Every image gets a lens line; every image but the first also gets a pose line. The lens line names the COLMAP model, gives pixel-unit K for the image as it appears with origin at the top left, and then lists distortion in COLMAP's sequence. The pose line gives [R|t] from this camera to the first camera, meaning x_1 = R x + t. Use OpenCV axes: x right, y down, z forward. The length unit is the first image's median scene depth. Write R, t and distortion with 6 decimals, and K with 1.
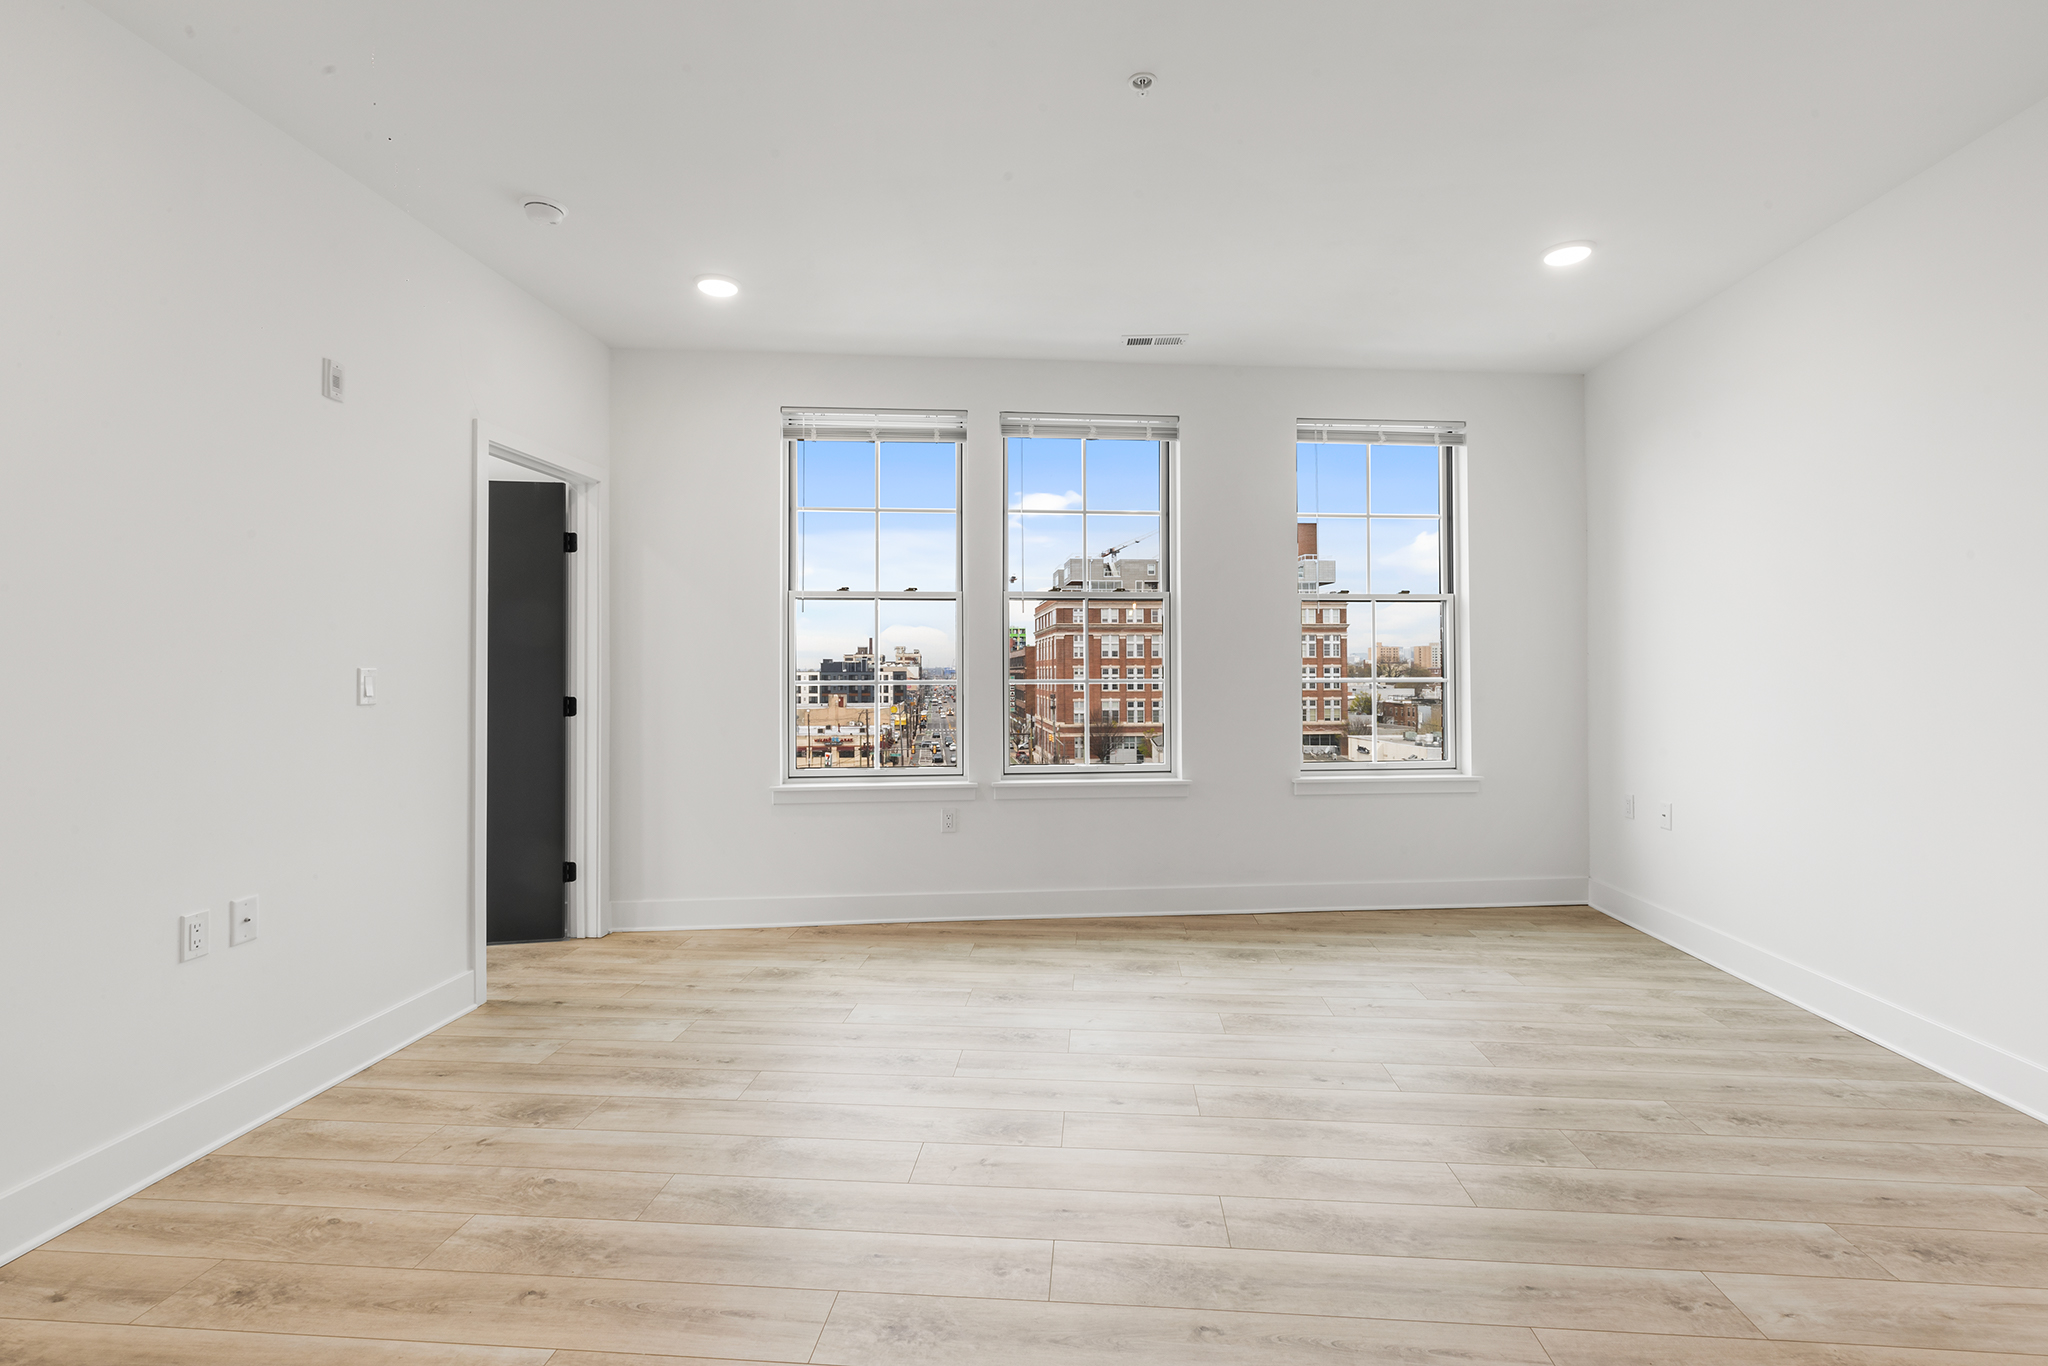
lens RADIAL K [[927.5, 0, 1025.7], [0, 927.5, 653.3], [0, 0, 1]] dist [0.002088, 0.000100]
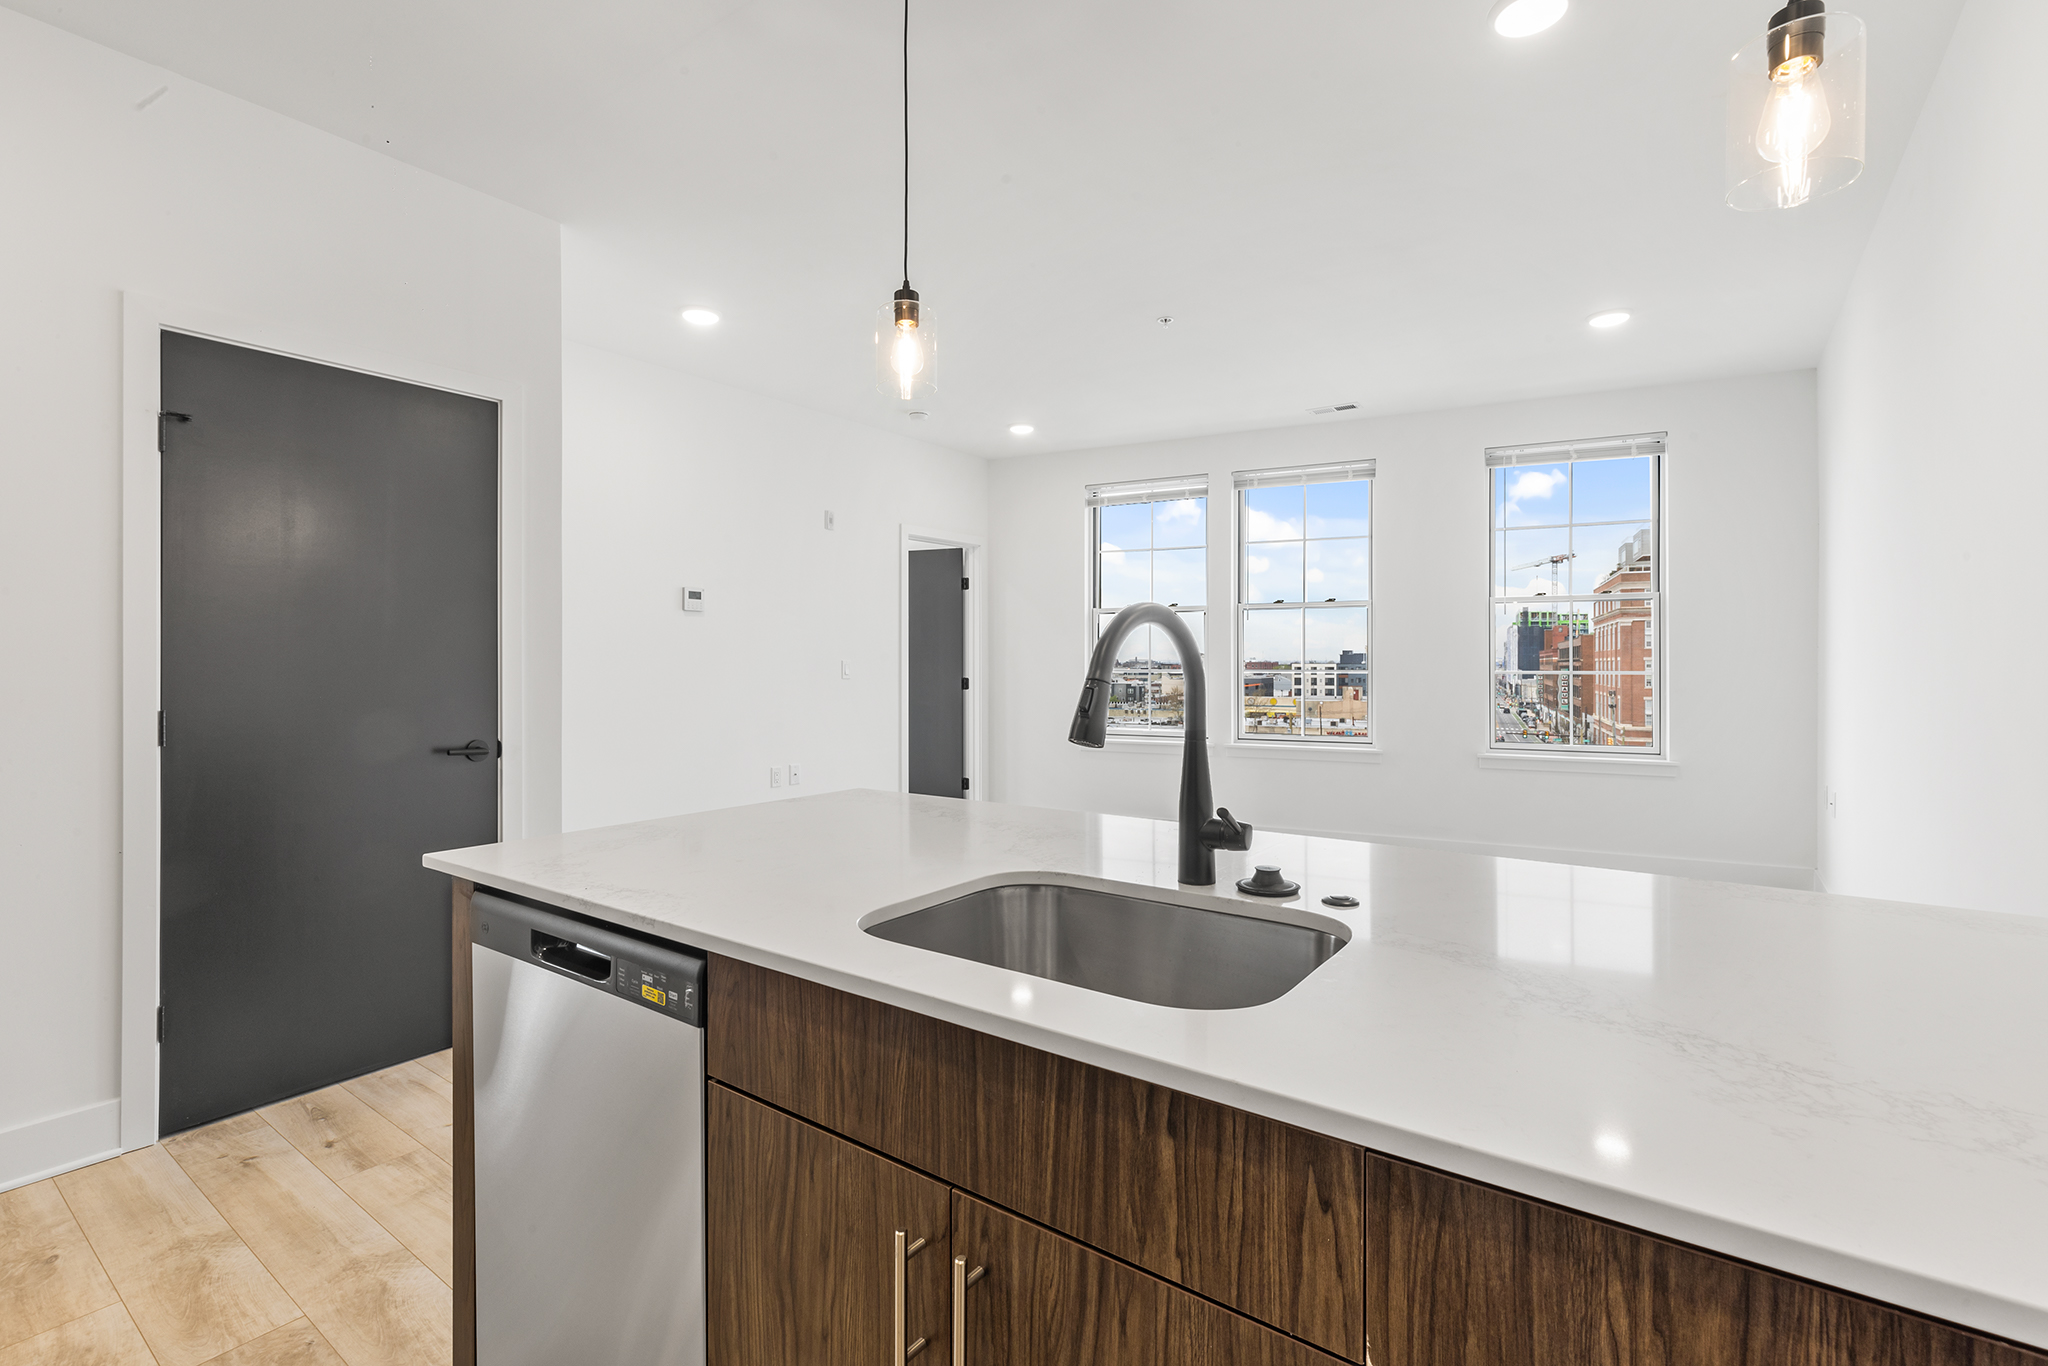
lens RADIAL K [[921.9, 0, 1024.4], [0, 921.9, 669.7], [0, 0, 1]] dist [0.000169, 0.000018]
pose [[0.854908, 0.005913, -0.518745, 0.411886], [0.007940, 0.999669, 0.024480, -0.006756], [0.518718, -0.025047, 0.854578, -0.316931]]
